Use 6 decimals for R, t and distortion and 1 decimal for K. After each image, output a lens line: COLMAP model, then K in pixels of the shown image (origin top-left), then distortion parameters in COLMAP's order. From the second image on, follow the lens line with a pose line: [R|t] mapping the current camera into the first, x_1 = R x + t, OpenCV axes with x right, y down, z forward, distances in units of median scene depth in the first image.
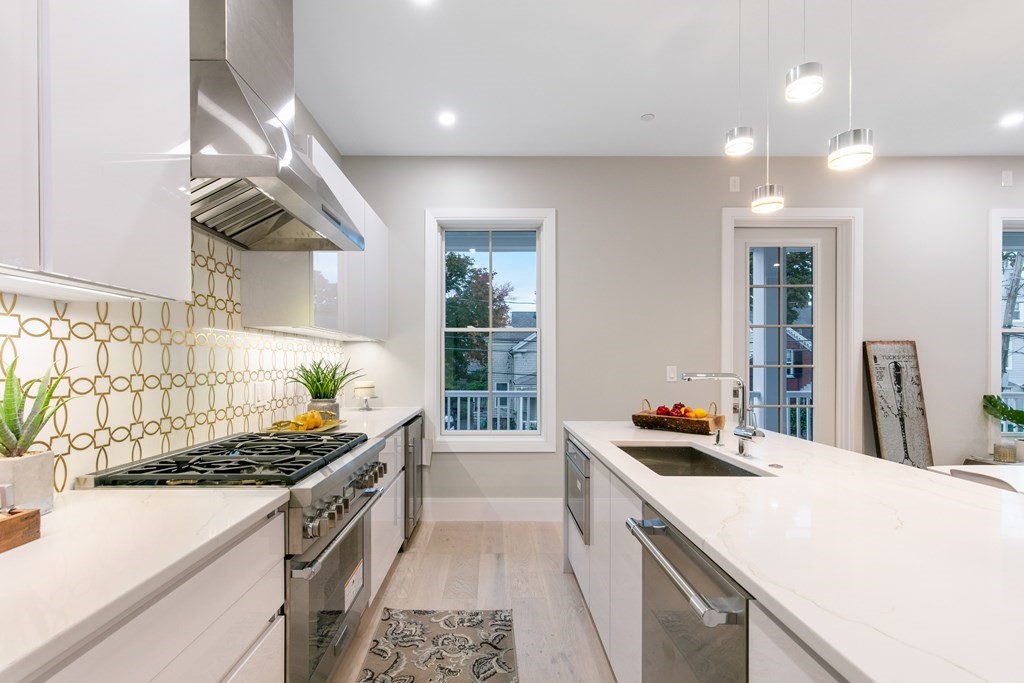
lens RADIAL K [[466.2, 0, 496.4], [0, 466.2, 363.1], [0, 0, 1]] dist [0.010029, -0.000076]
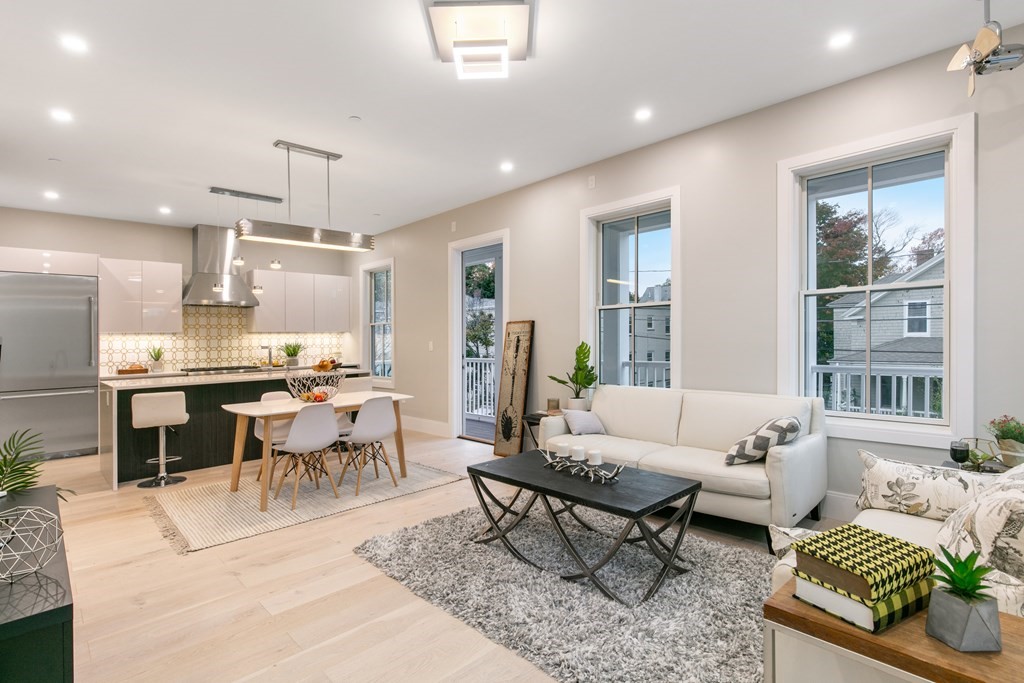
lens RADIAL K [[494.0, 0, 517.7], [0, 494.0, 336.8], [0, 0, 1]] dist [-0.022963, -0.000375]
pose [[0.706618, -0.020020, -0.707312, 1.846268], [0.020981, 0.999753, -0.007336, 0.009437], [0.707284, -0.009656, 0.706863, -0.030116]]
